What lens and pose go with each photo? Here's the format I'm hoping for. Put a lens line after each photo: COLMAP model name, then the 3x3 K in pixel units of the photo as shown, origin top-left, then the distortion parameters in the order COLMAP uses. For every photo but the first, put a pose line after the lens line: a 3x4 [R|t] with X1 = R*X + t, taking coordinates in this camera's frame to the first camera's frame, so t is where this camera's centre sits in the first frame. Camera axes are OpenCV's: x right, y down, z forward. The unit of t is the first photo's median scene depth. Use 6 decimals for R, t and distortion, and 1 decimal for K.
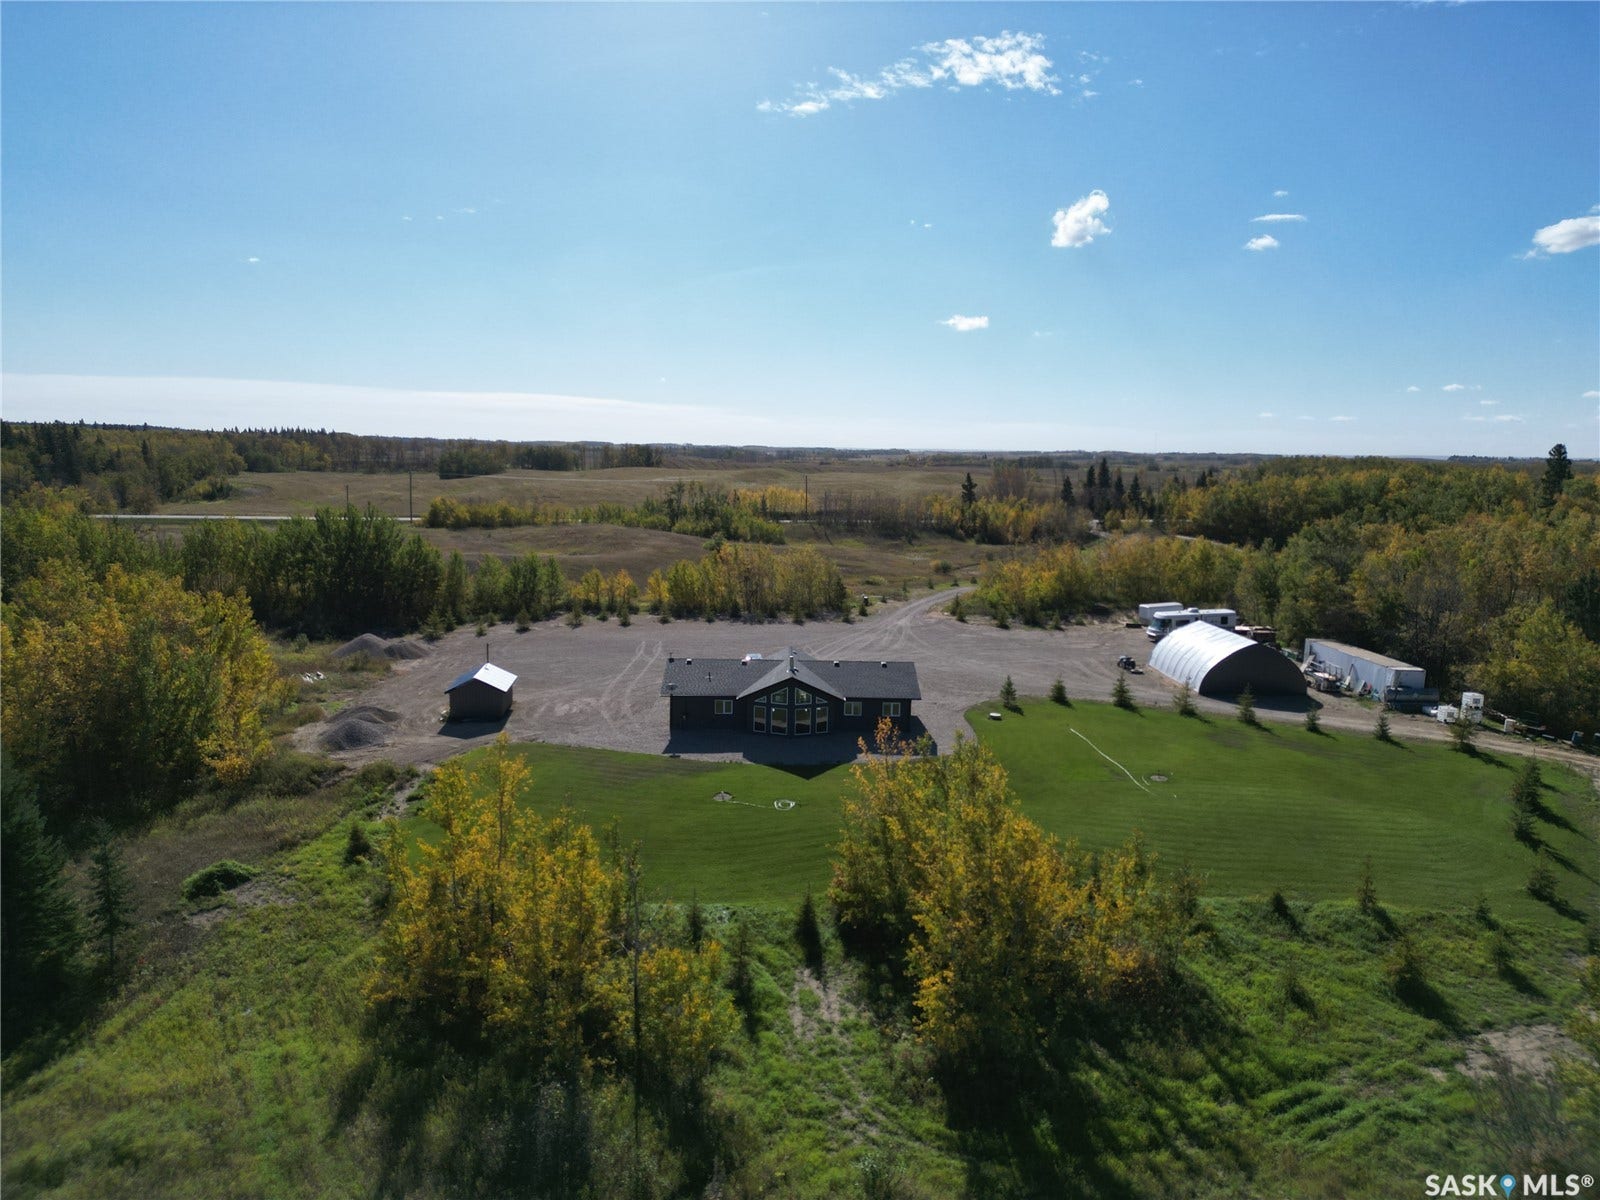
lens RADIAL K [[1117.2, 0, 800.5], [0, 1117.2, 614.4], [0, 0, 1]] dist [0.104566, -0.149488]
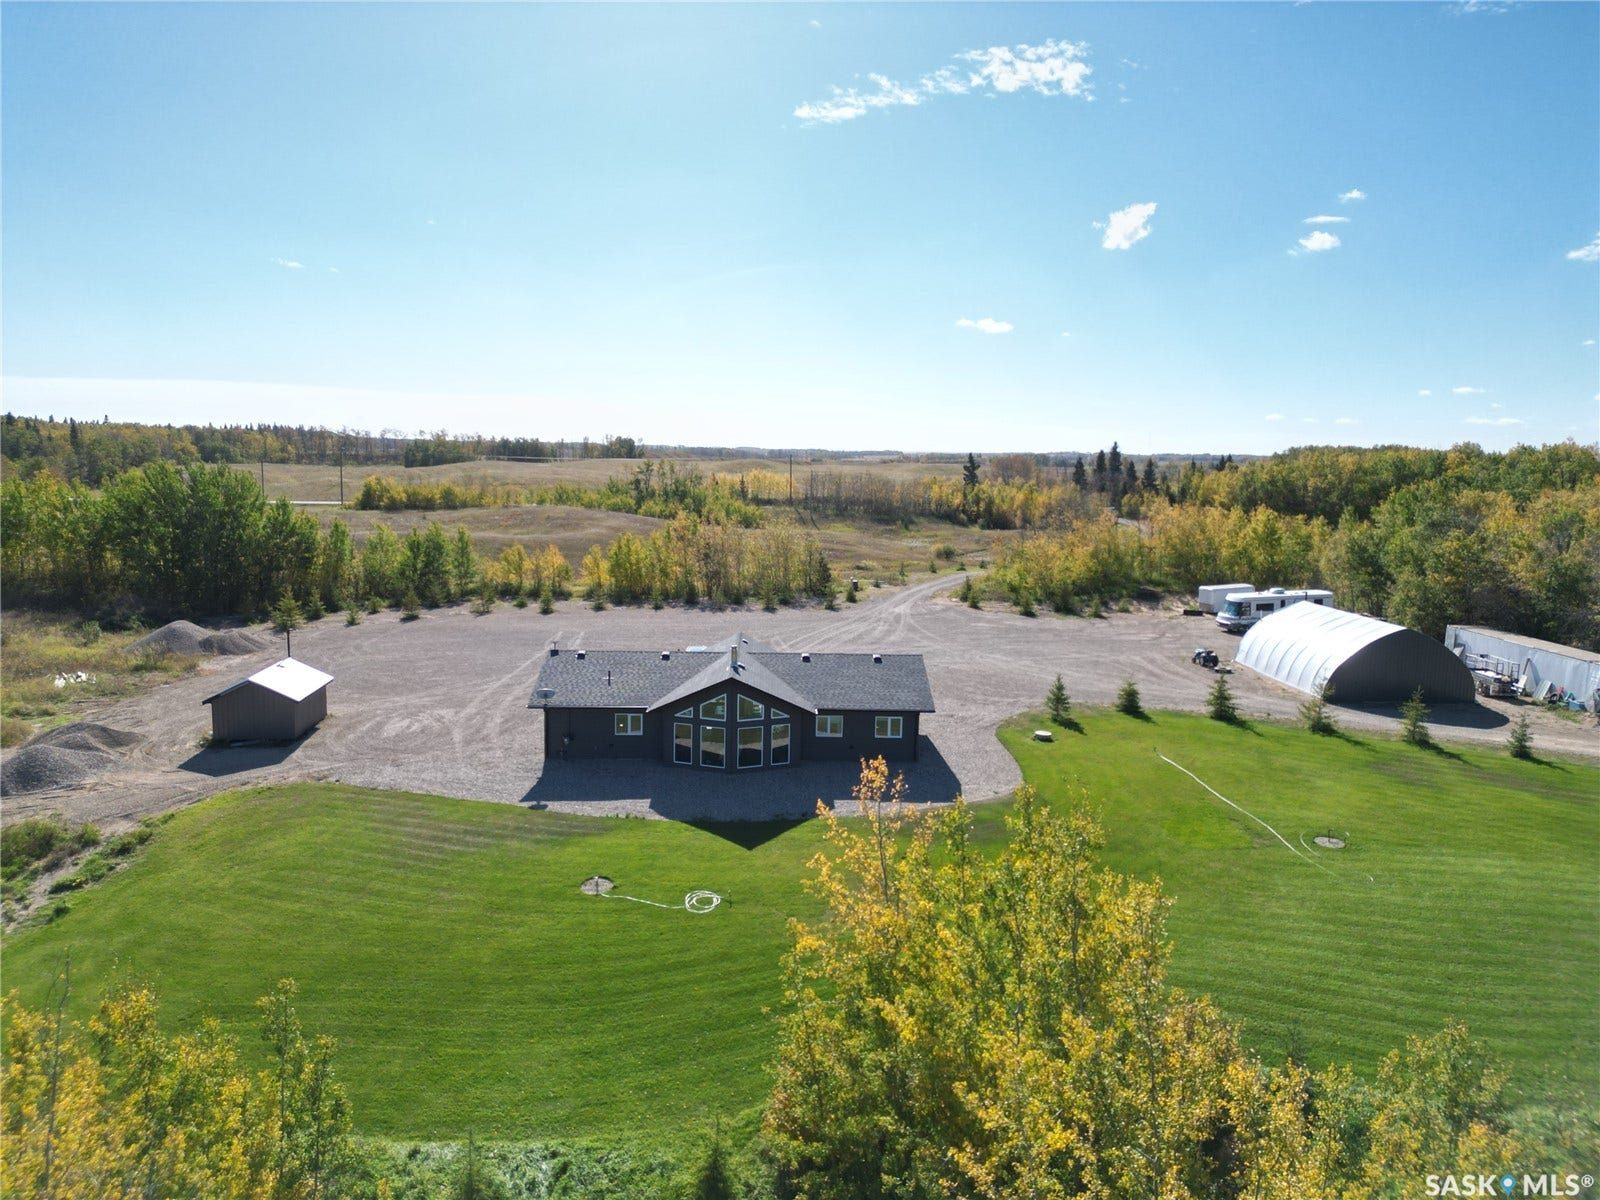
lens RADIAL K [[1117.2, 0, 800.5], [0, 1117.2, 614.4], [0, 0, 1]] dist [0.104566, -0.149488]
pose [[0.999982, -0.001318, 0.005768, 0.015607], [0.001331, 0.999996, -0.002306, 0.012327], [-0.005765, 0.002313, 0.999981, 0.206736]]
